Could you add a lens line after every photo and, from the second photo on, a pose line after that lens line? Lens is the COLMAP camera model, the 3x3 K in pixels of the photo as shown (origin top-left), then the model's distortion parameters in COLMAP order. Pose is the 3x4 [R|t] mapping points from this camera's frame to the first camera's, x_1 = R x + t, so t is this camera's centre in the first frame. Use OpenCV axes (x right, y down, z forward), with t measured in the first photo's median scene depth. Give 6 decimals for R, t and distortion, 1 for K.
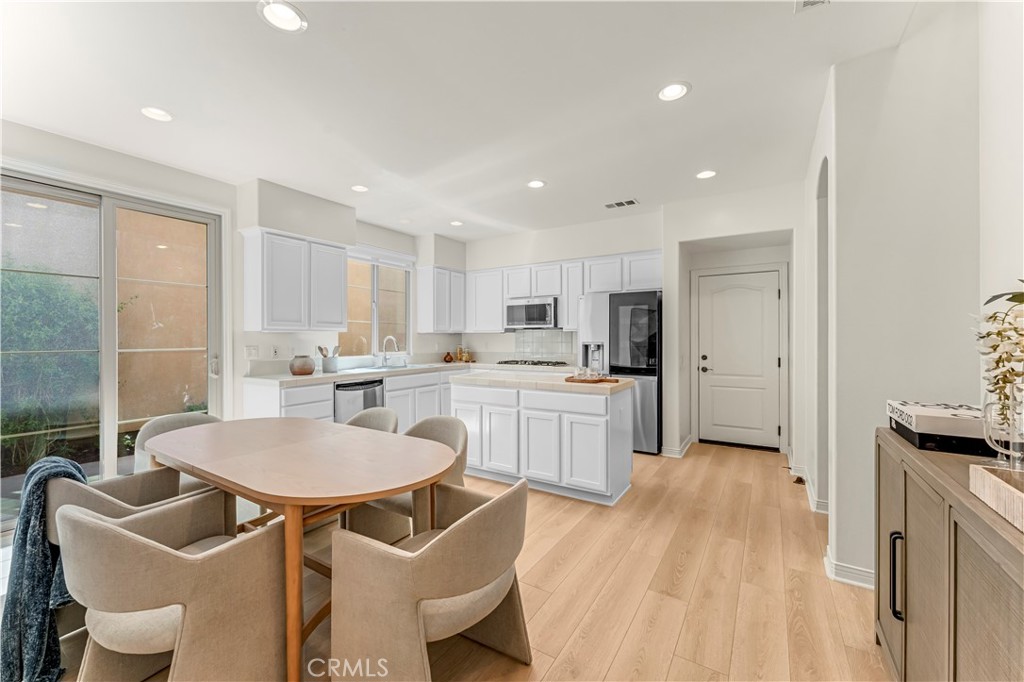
lens RADIAL K [[409.6, 0, 504.7], [0, 409.6, 338.6], [0, 0, 1]] dist [-0.006114, 0.002248]
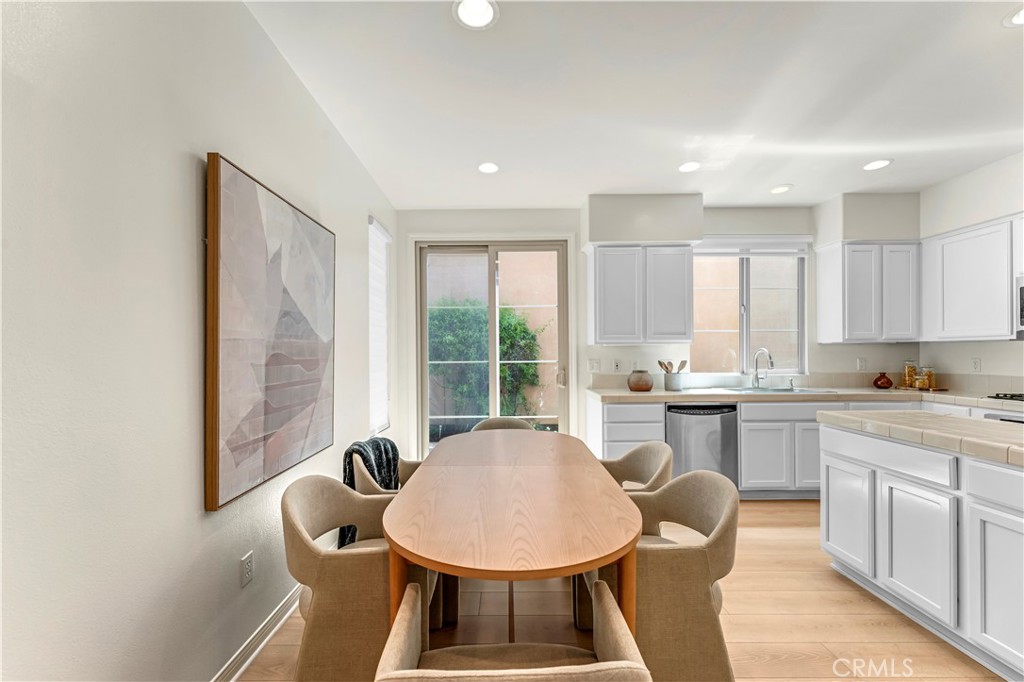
lens RADIAL K [[409.6, 0, 501.9], [0, 409.6, 354.2], [0, 0, 1]] dist [-0.006114, 0.002248]
pose [[0.533104, 0.001157, -0.846049, 0.116897], [0.003207, 0.999989, 0.003389, 0.000630], [0.846044, -0.004519, 0.533095, 0.218316]]
